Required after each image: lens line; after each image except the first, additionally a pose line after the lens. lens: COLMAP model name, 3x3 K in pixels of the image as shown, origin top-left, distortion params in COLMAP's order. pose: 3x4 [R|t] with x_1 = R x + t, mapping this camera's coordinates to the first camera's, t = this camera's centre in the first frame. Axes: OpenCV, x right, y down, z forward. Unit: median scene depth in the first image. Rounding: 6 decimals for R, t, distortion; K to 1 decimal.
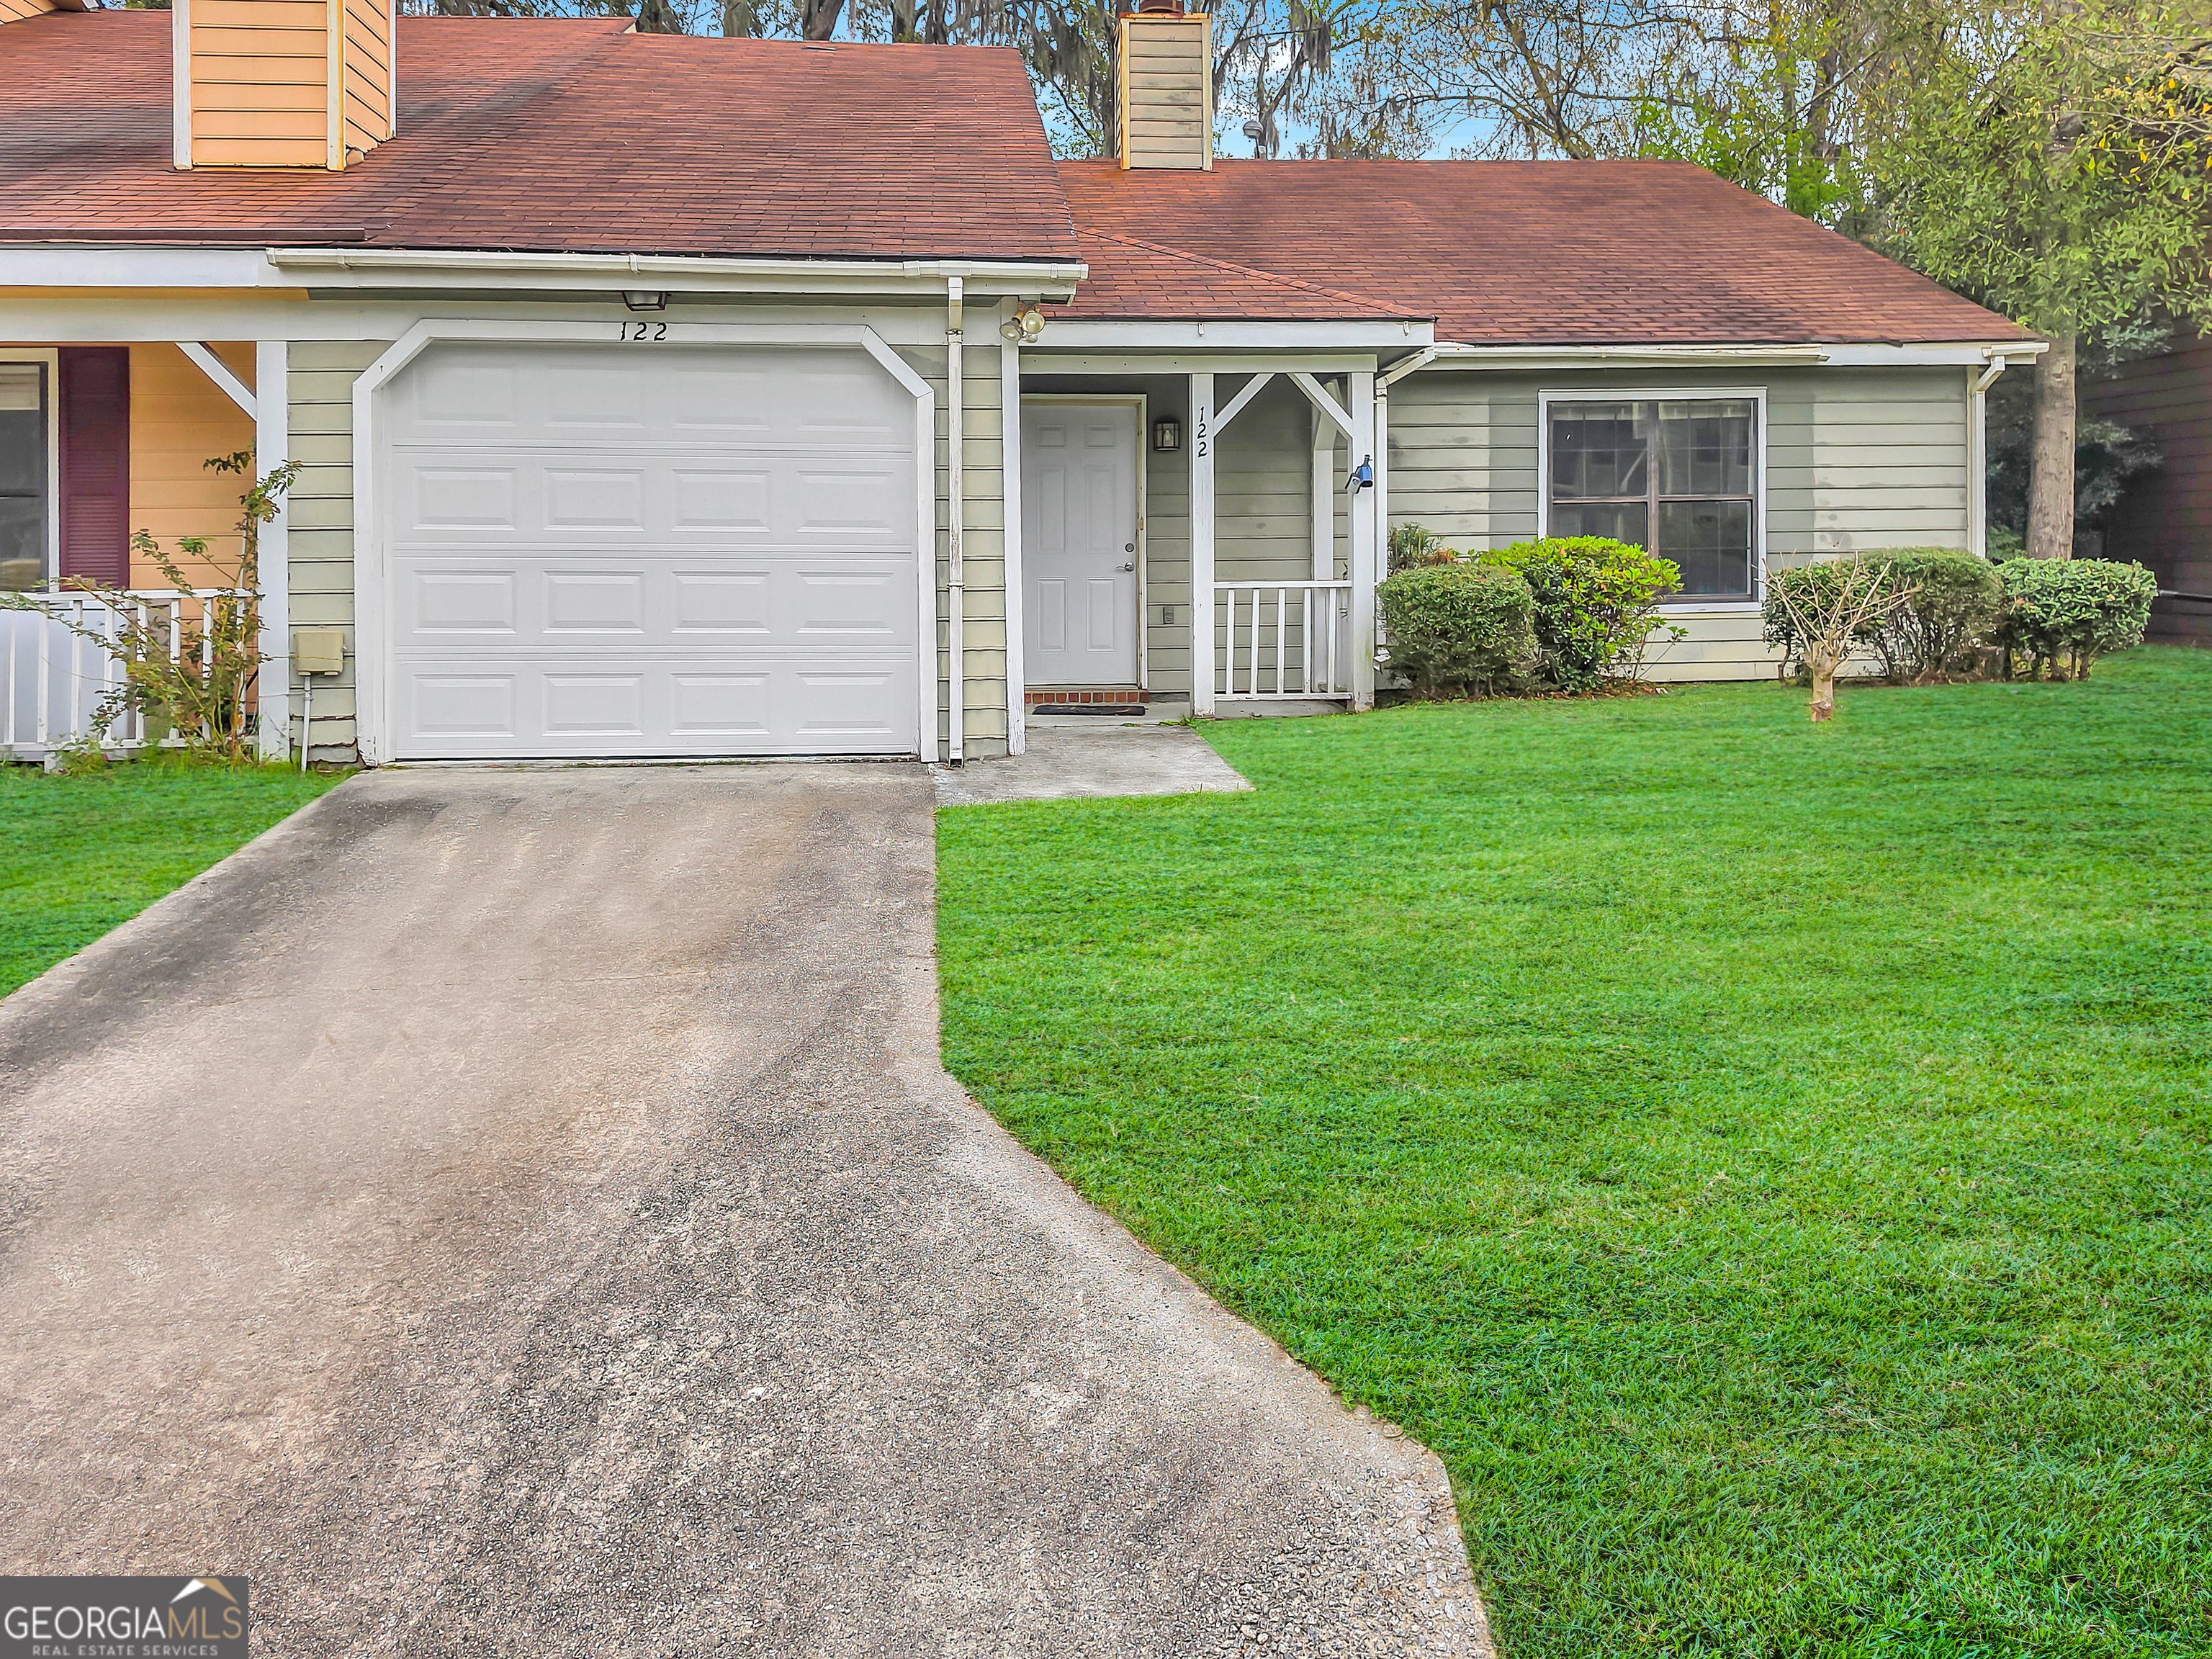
lens RADIAL K [[1682.3, 0, 1112.4], [0, 1682.3, 579.2], [0, 0, 1]] dist [0.135362, -0.240841]
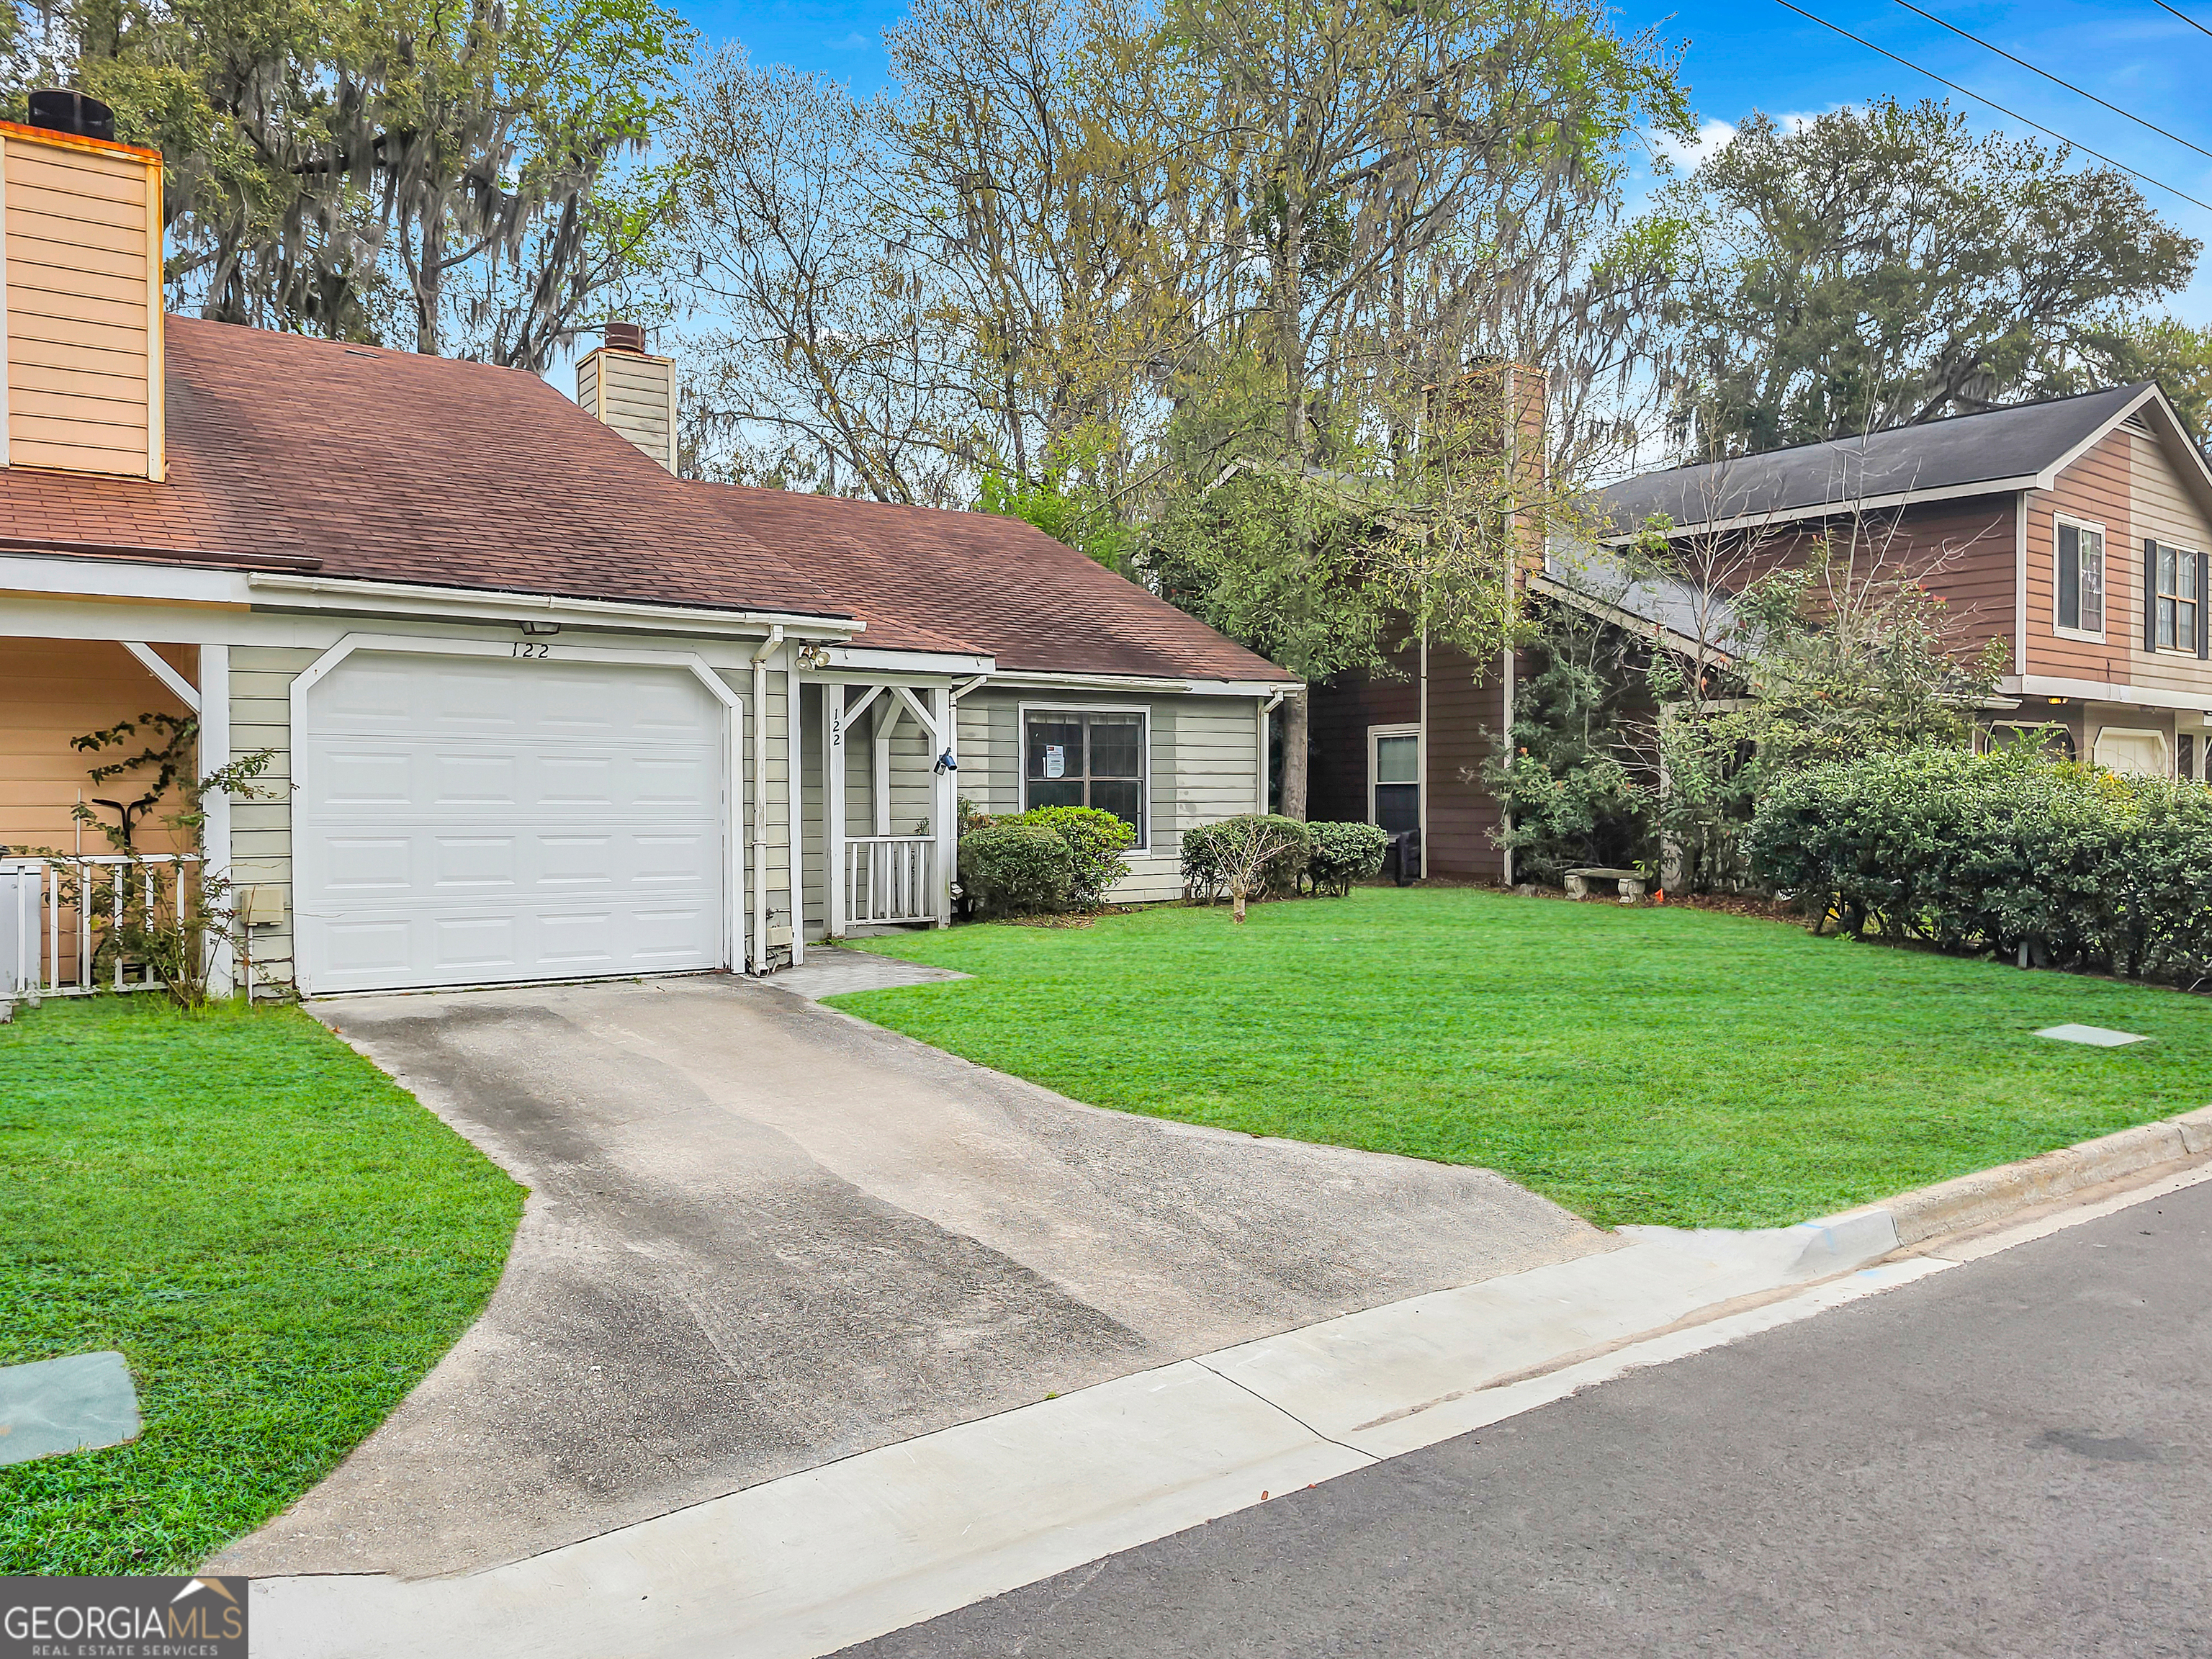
lens RADIAL K [[1619.5, 0, 1117.2], [0, 1619.5, 839.3], [0, 0, 1]] dist [0.078220, -0.085182]
pose [[0.862974, -0.006461, 0.505208, -0.500266], [0.001706, 0.999950, 0.009873, -0.013152], [-0.505246, -0.007658, 0.862941, -0.288108]]
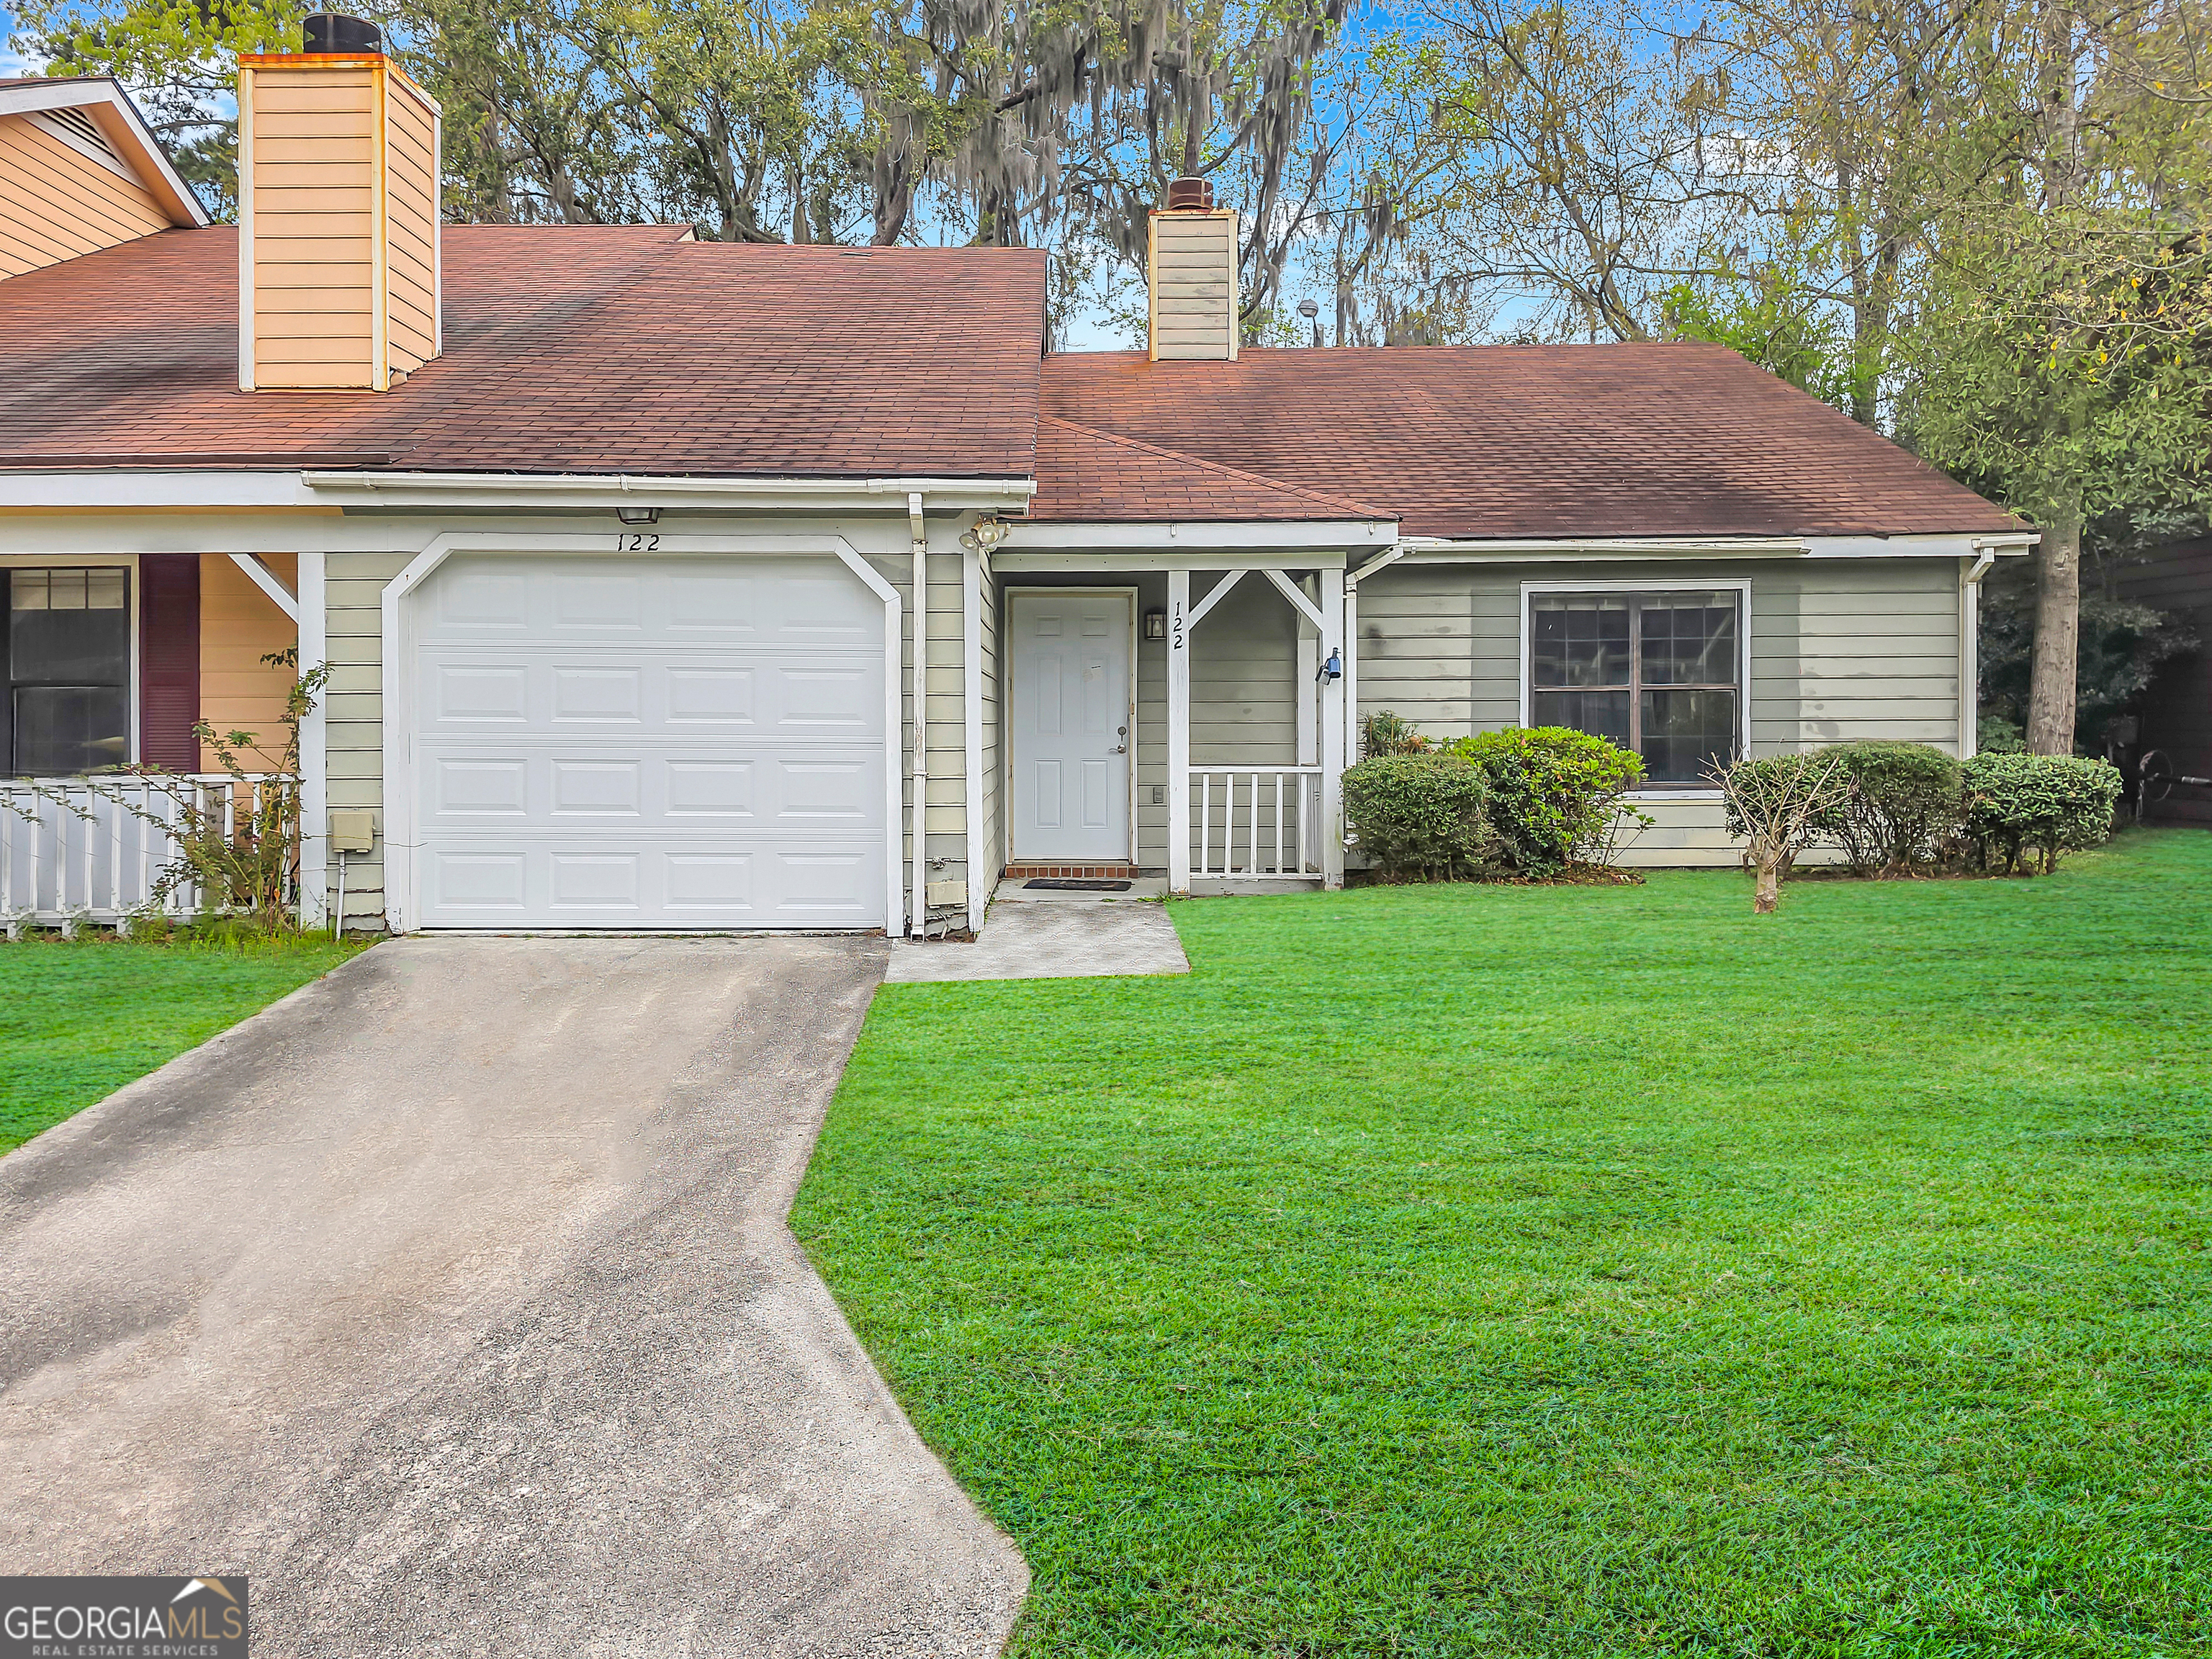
lens RADIAL K [[1664.3, 0, 1067.3], [0, 1664.3, 727.9], [0, 0, 1]] dist [0.168030, -0.297683]
pose [[0.995945, 0.006994, -0.089693, 0.095925], [-0.007459, 0.999960, -0.004854, -0.021645], [0.089655, 0.005504, 0.995958, -0.058239]]
